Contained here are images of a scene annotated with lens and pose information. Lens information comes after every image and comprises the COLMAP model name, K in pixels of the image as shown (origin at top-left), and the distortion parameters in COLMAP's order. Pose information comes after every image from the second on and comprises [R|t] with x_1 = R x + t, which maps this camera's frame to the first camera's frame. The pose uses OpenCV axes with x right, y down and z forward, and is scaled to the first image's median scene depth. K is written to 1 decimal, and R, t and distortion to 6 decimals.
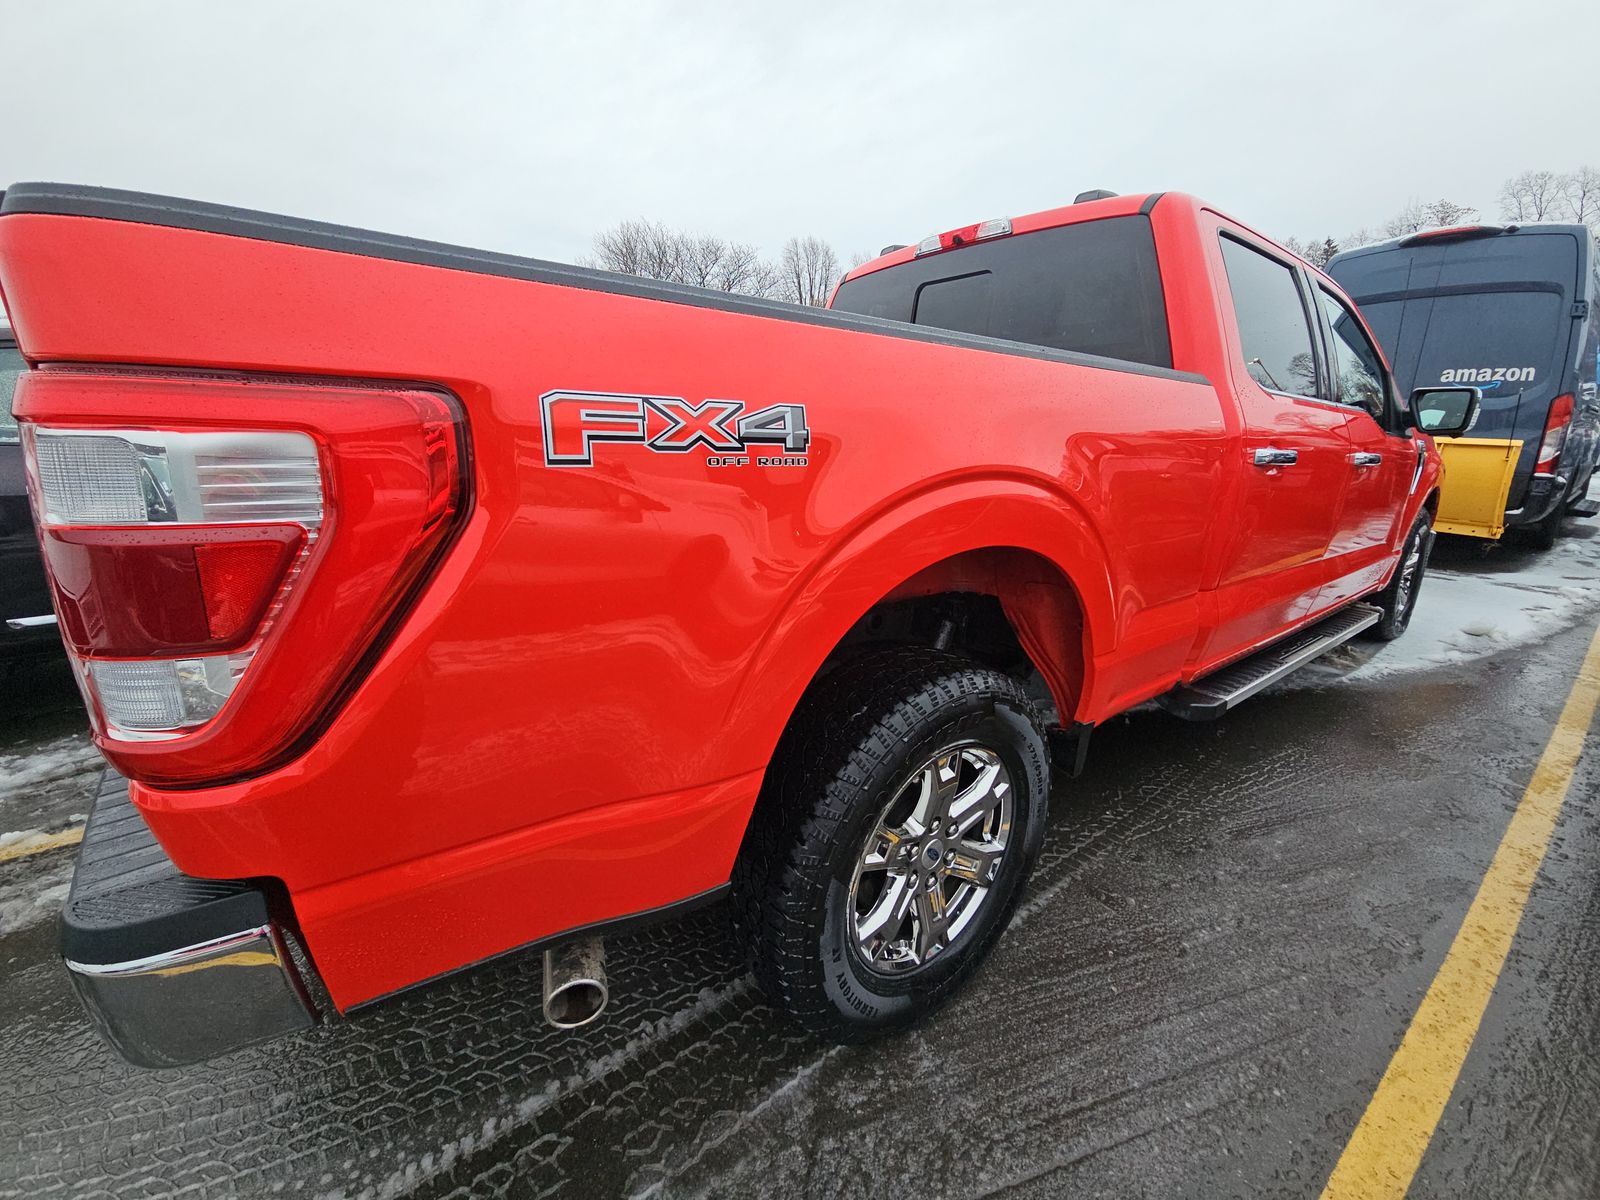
lens RADIAL K [[641.6, 0, 804.2], [0, 641.6, 601.3], [0, 0, 1]] dist [0.000862, -0.003347]
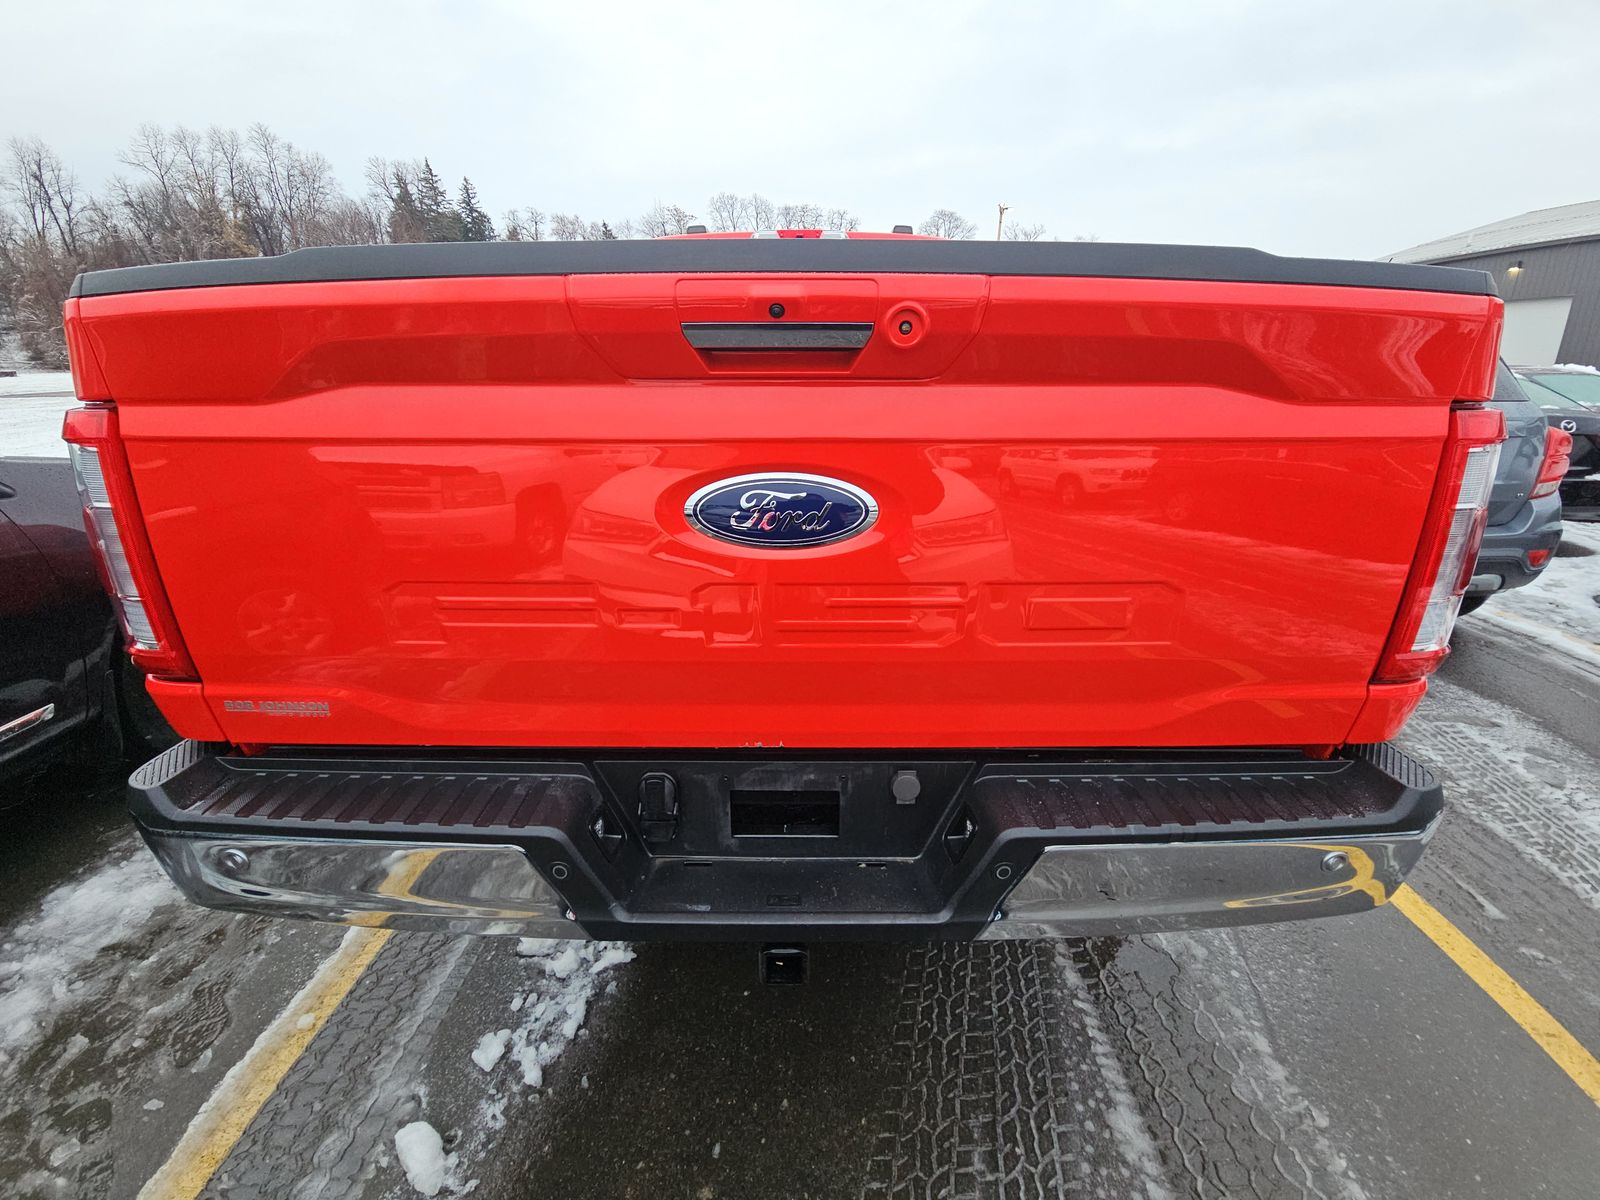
lens RADIAL K [[641.6, 0, 800.0], [0, 641.6, 591.2], [0, 0, 1]] dist [0.000862, -0.003347]
pose [[0.634490, -0.258348, 0.728477, -1.482430], [0.227333, 0.963174, 0.143579, -0.226991], [-0.738744, 0.074507, 0.669855, 0.510531]]
